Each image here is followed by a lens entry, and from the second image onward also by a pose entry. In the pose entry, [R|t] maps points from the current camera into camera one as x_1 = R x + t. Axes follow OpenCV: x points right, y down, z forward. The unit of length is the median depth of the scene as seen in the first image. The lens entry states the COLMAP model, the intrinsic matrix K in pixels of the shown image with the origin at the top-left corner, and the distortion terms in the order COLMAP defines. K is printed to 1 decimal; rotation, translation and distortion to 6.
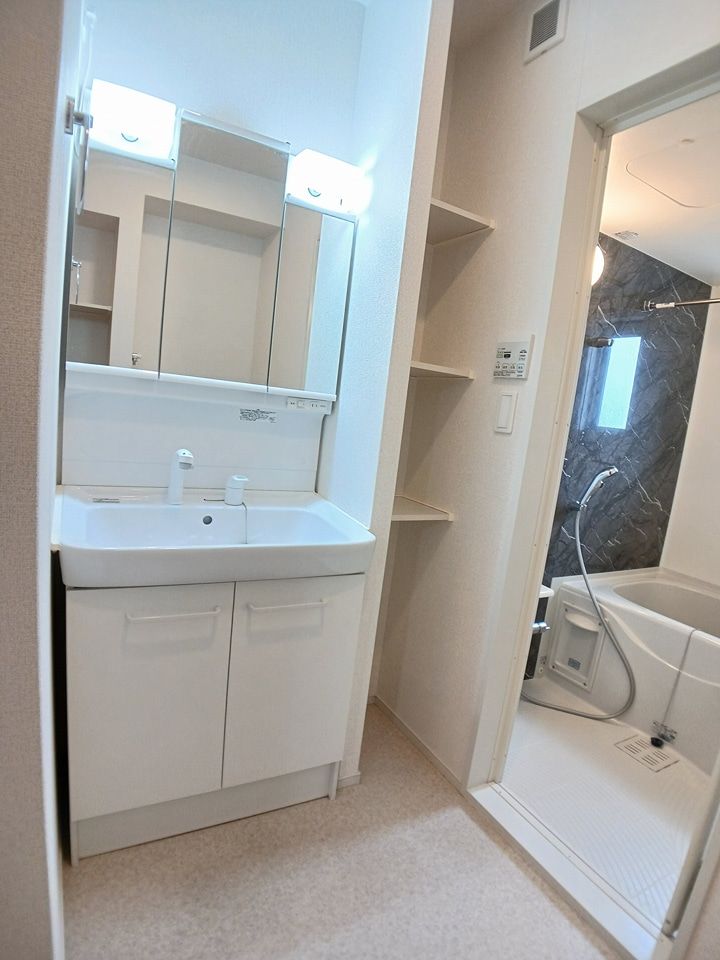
lens RADIAL K [[508.7, 0, 360.0], [0, 508.7, 480.0], [0, 0, 1]] dist [-0.079240, 0.000008]
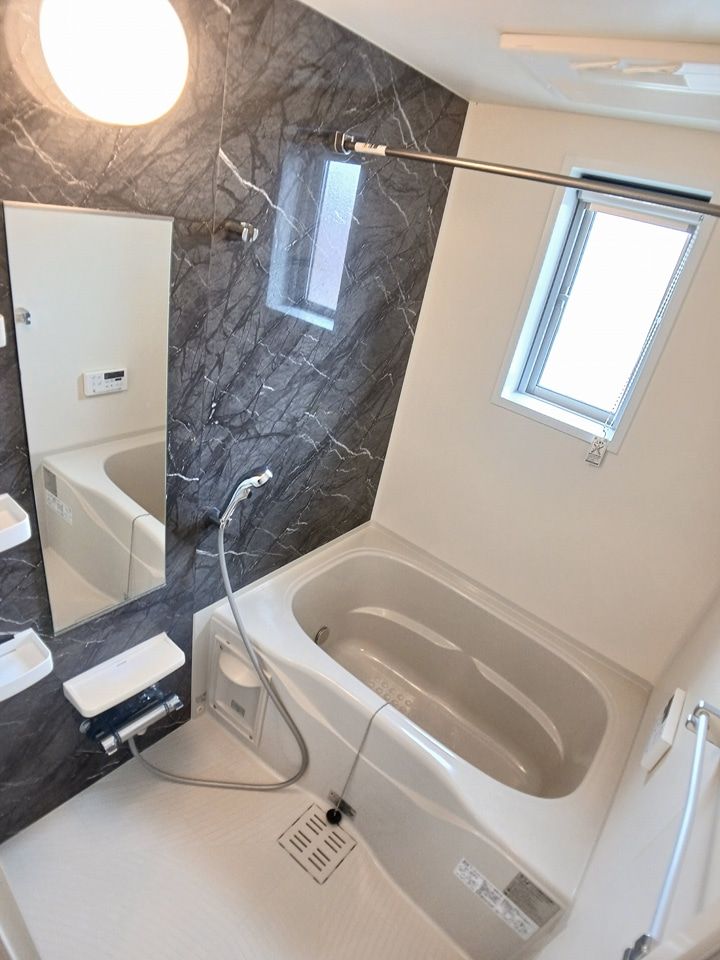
lens RADIAL K [[547.7, 0, 360.0], [0, 547.7, 480.0], [0, 0, 1]] dist [-0.085856, -0.000089]
pose [[0.915741, -0.136378, 0.377914, 0.340195], [-0.029071, 0.915668, 0.400882, -0.246098], [-0.400715, -0.378091, 0.834551, 0.399038]]
